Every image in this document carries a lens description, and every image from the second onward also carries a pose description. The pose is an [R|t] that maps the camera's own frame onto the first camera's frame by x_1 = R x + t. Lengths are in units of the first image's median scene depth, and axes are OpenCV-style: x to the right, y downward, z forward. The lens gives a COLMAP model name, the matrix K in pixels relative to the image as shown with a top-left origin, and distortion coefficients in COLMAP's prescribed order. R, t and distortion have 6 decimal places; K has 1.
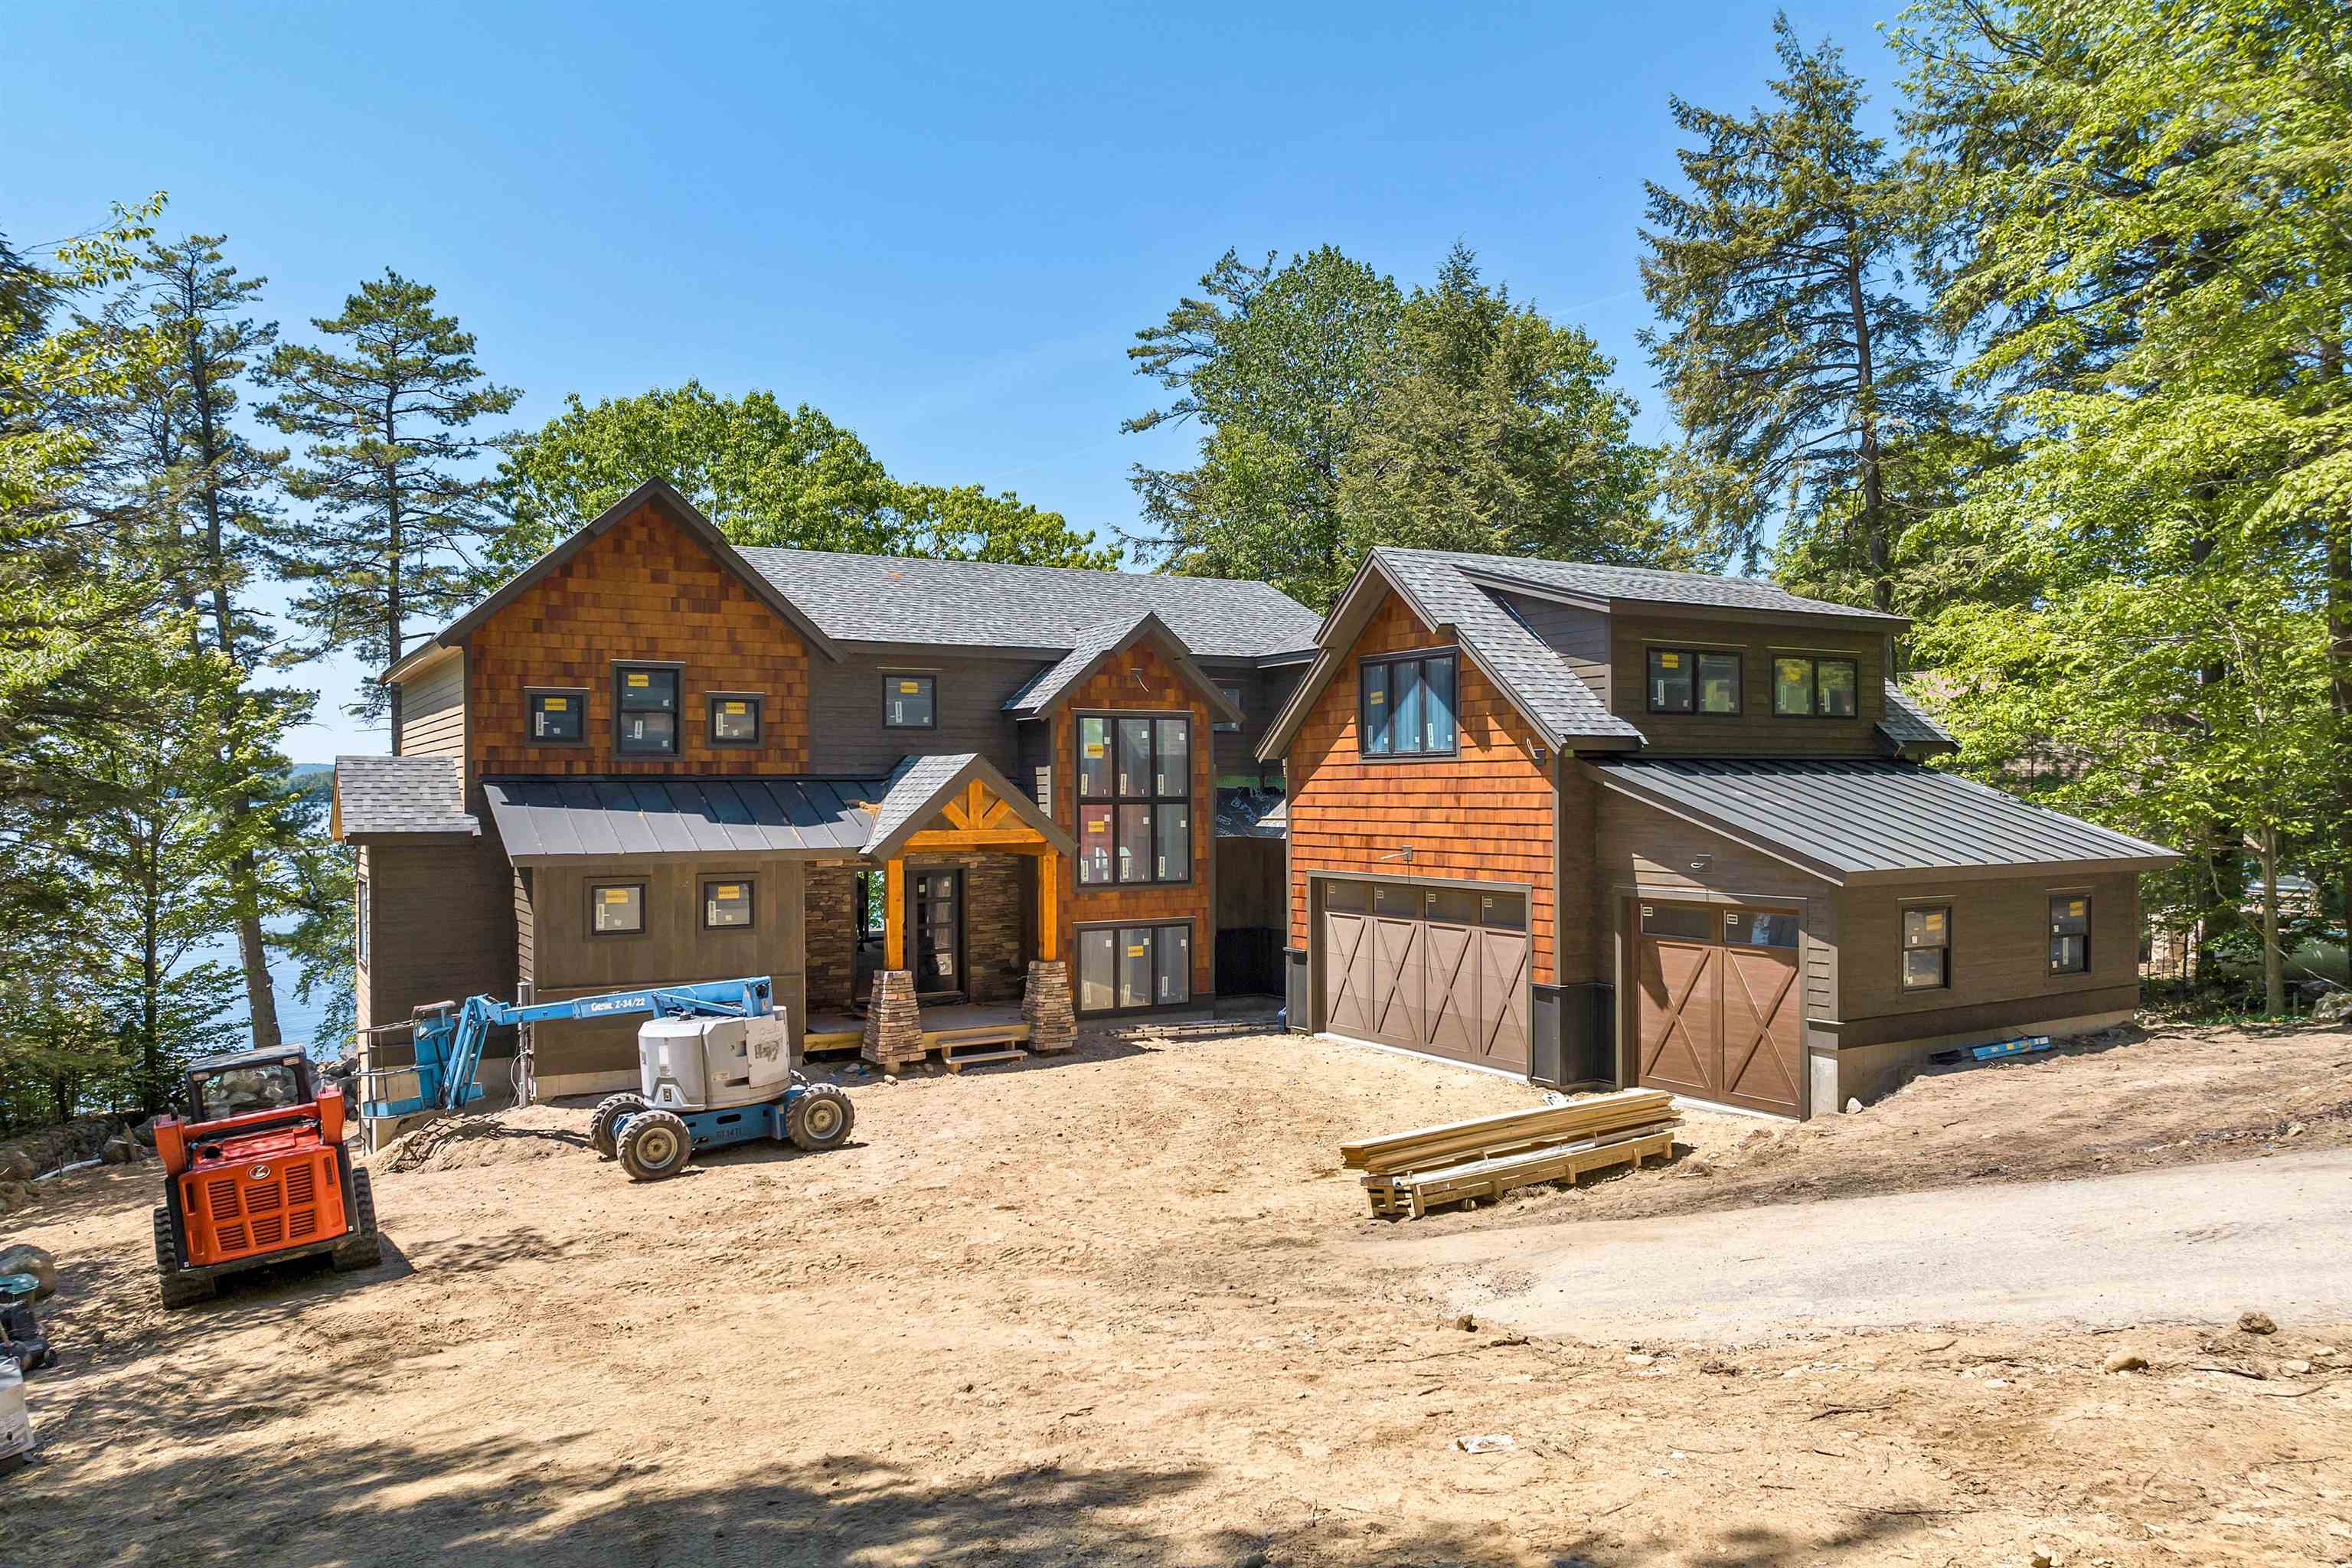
lens RADIAL K [[1653.5, 0, 1193.5], [0, 1653.5, 786.5], [0, 0, 1]] dist [-0.044463, 0.019909]
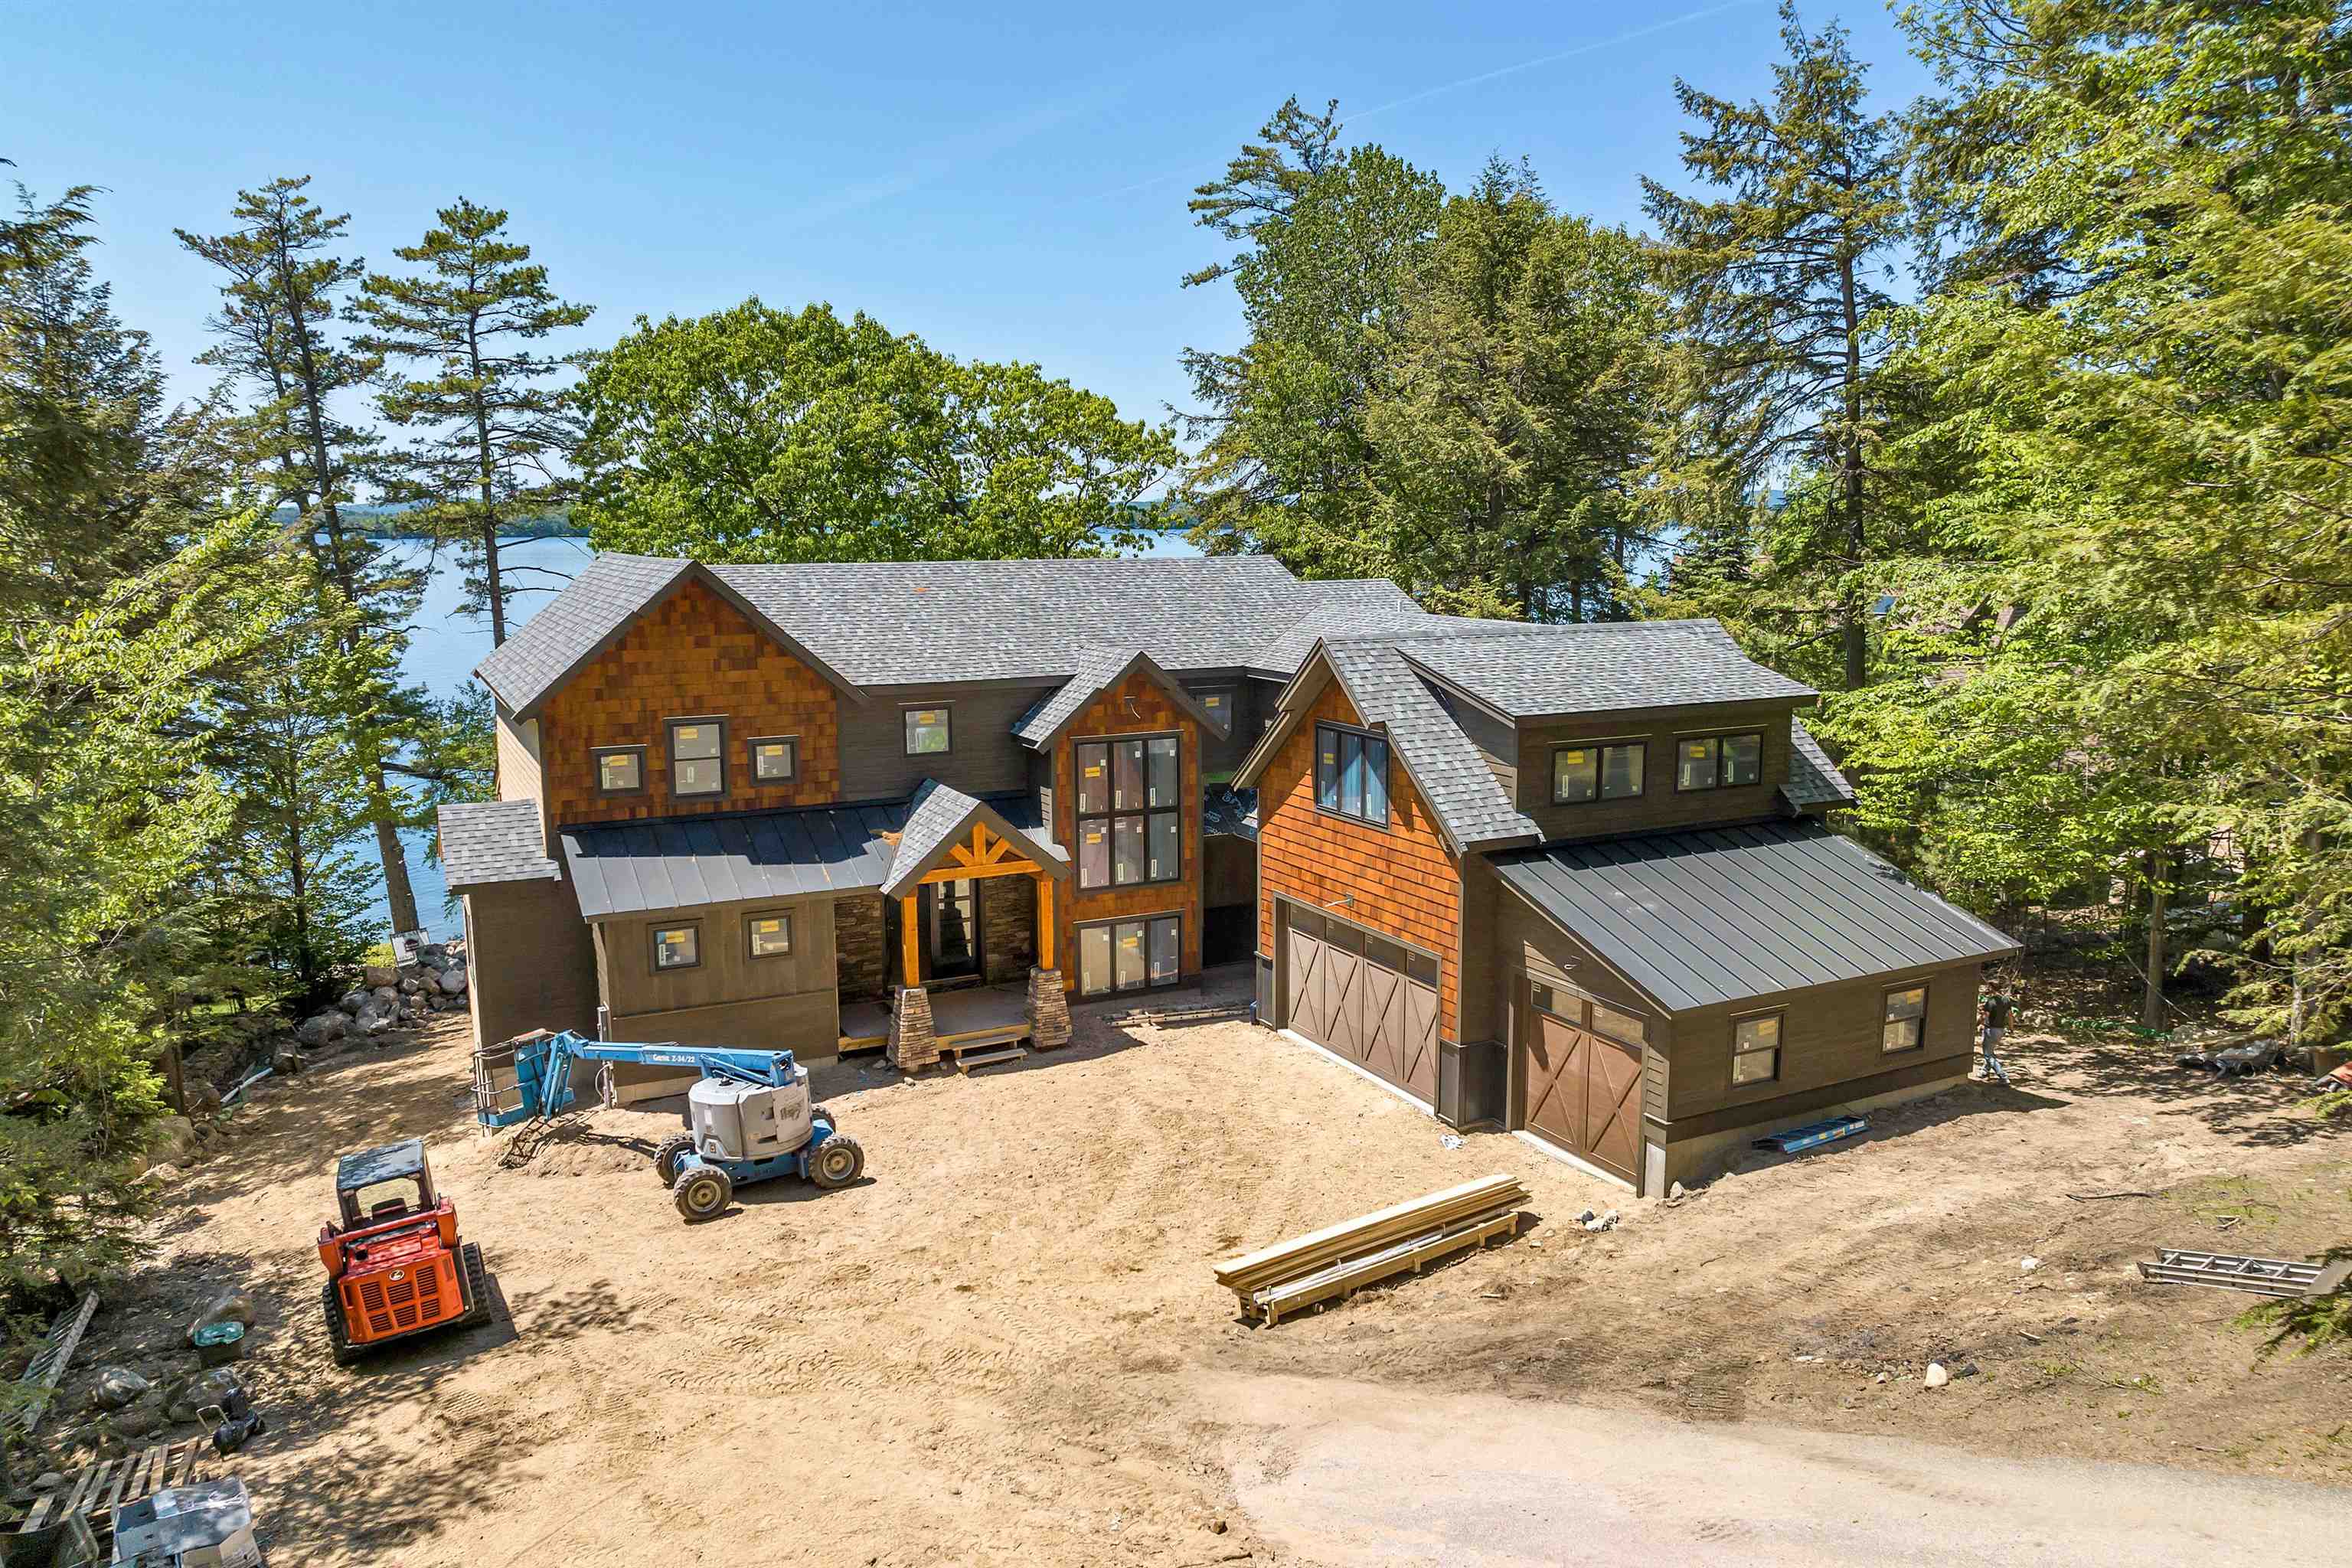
lens RADIAL K [[1653.5, 0, 1193.5], [0, 1653.5, 786.5], [0, 0, 1]] dist [-0.044463, 0.019909]
pose [[0.997891, 0.012133, -0.063773, 0.091156], [-0.001803, 0.987181, 0.159596, -0.214982], [0.064892, -0.159145, 0.985120, -0.121772]]
